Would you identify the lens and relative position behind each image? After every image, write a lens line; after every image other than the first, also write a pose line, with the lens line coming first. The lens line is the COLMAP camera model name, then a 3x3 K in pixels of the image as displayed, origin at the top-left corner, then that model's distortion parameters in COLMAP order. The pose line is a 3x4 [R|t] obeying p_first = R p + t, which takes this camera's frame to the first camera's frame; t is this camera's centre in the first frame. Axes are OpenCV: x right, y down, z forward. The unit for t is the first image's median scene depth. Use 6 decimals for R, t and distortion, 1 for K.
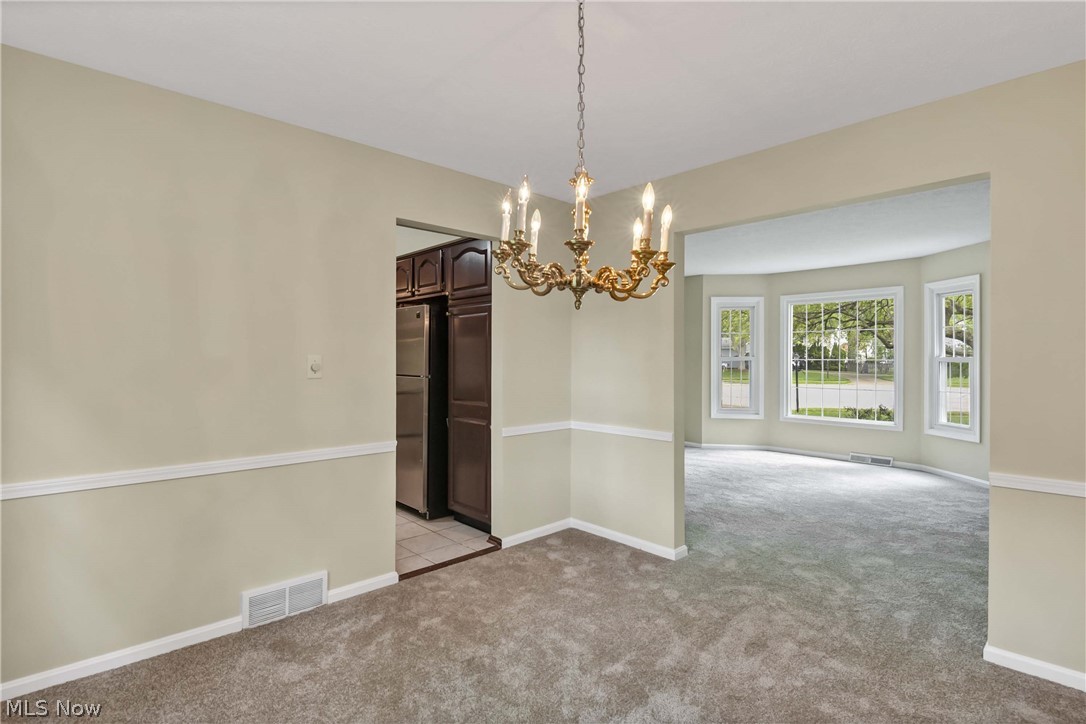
lens RADIAL K [[553.8, 0, 546.3], [0, 553.8, 360.2], [0, 0, 1]] dist [0.000993, 0.001027]
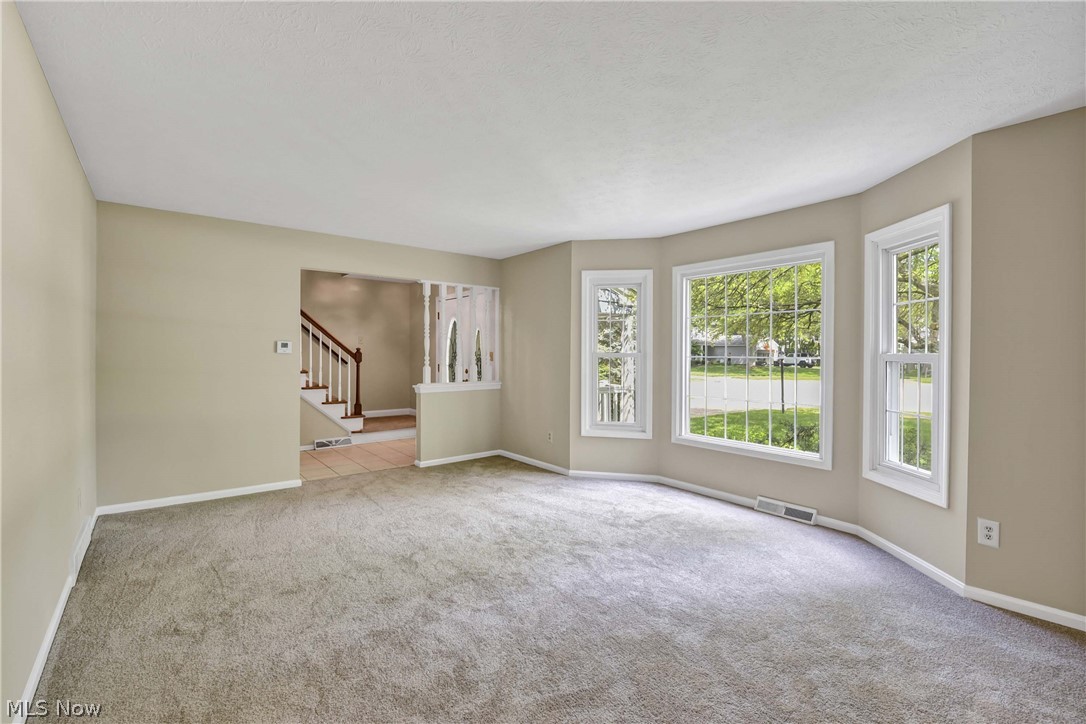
lens RADIAL K [[496.3, 0, 539.5], [0, 496.3, 358.4], [0, 0, 1]] dist [-0.011317, -0.001080]
pose [[0.996484, 0.005929, -0.083579, 0.345851], [-0.005574, 0.999974, 0.004478, -0.000636], [0.083604, -0.003996, 0.996491, 0.396354]]
